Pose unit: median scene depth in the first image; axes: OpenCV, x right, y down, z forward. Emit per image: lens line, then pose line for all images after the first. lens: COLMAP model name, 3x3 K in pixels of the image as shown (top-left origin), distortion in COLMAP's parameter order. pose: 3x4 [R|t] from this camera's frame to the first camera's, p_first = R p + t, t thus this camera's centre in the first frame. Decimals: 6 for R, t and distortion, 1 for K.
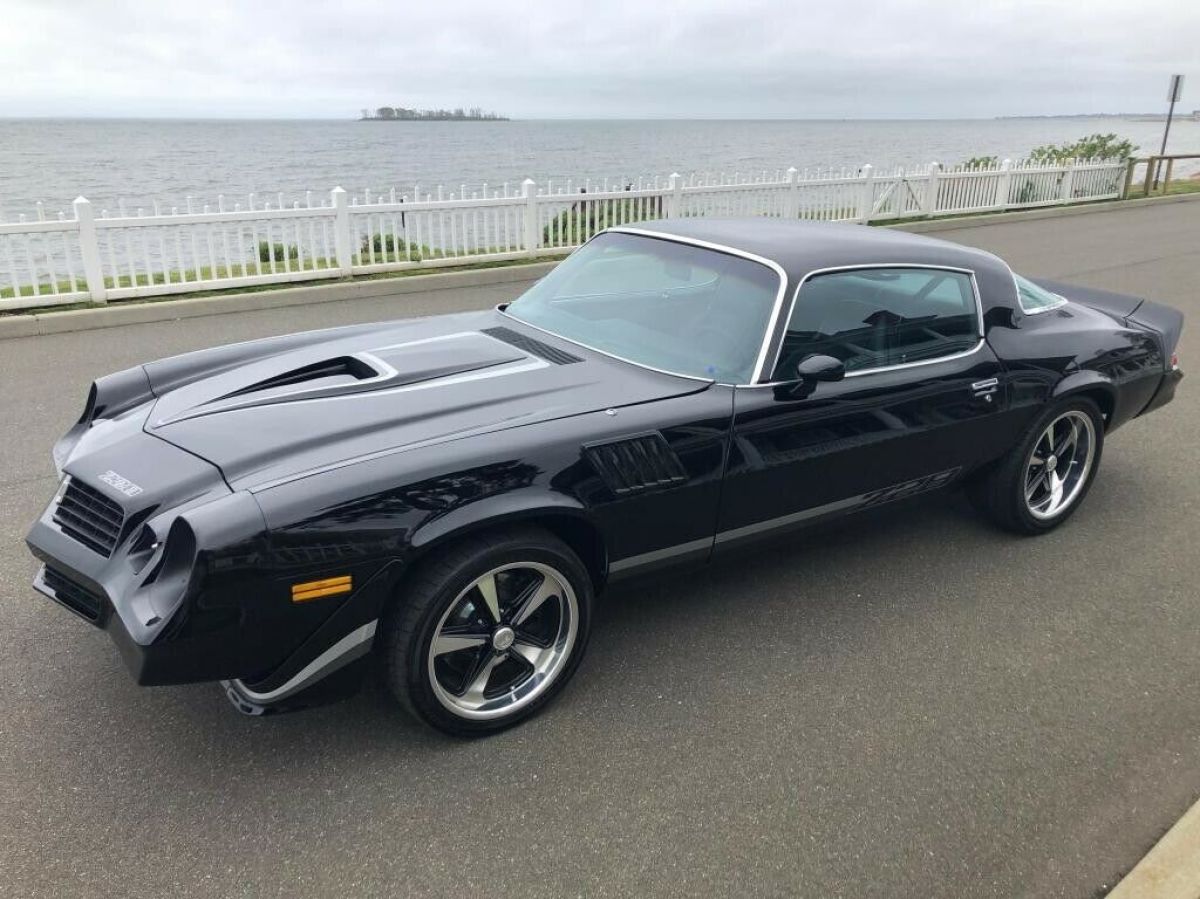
lens RADIAL K [[1000.8, 0, 606.8], [0, 1000.8, 447.7], [0, 0, 1]] dist [0.027388, -0.006301]
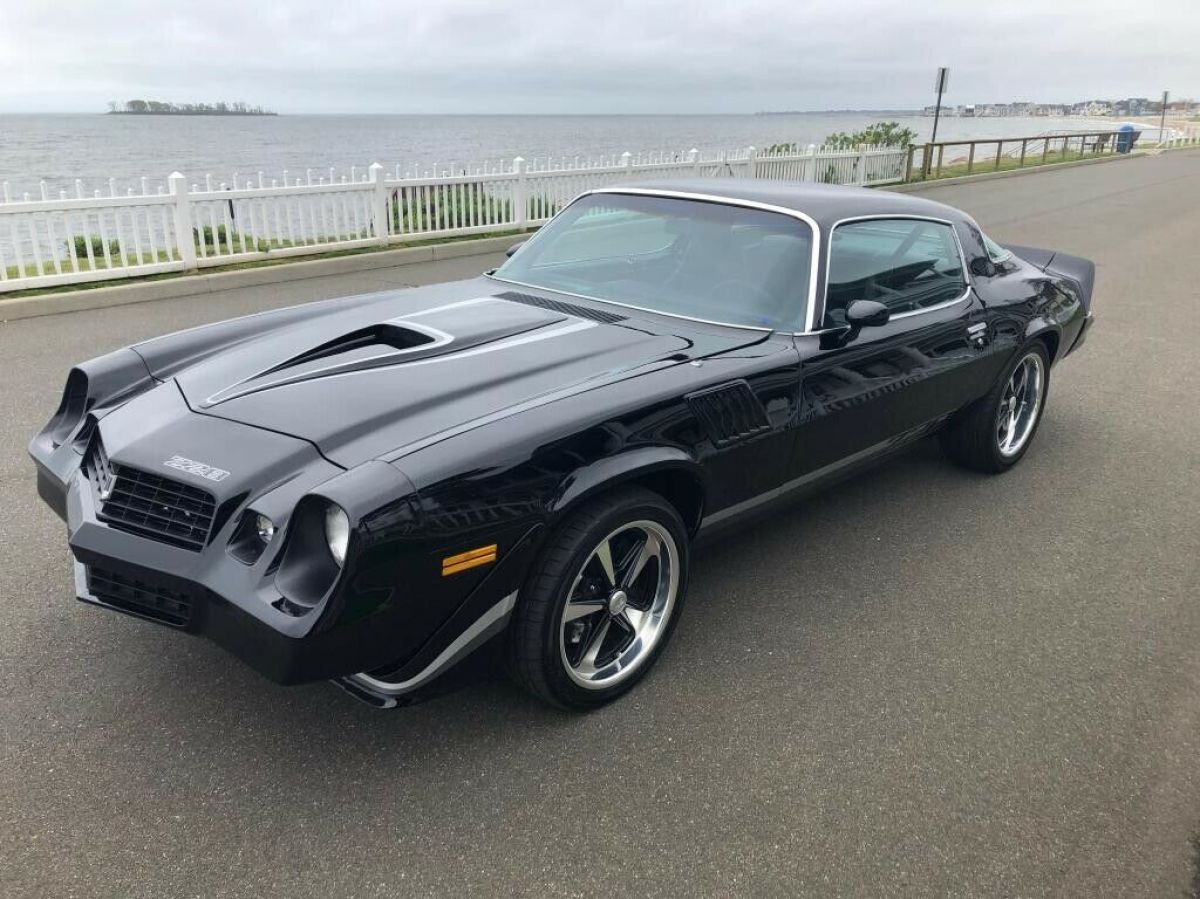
lens RADIAL K [[1000.8, 0, 595.1], [0, 1000.8, 445.8], [0, 0, 1]] dist [0.027388, -0.006301]
pose [[0.976502, -0.068079, 0.204472, -0.263162], [0.067960, 0.997659, 0.007610, 0.026991], [-0.204512, 0.006464, 0.978843, 0.054099]]
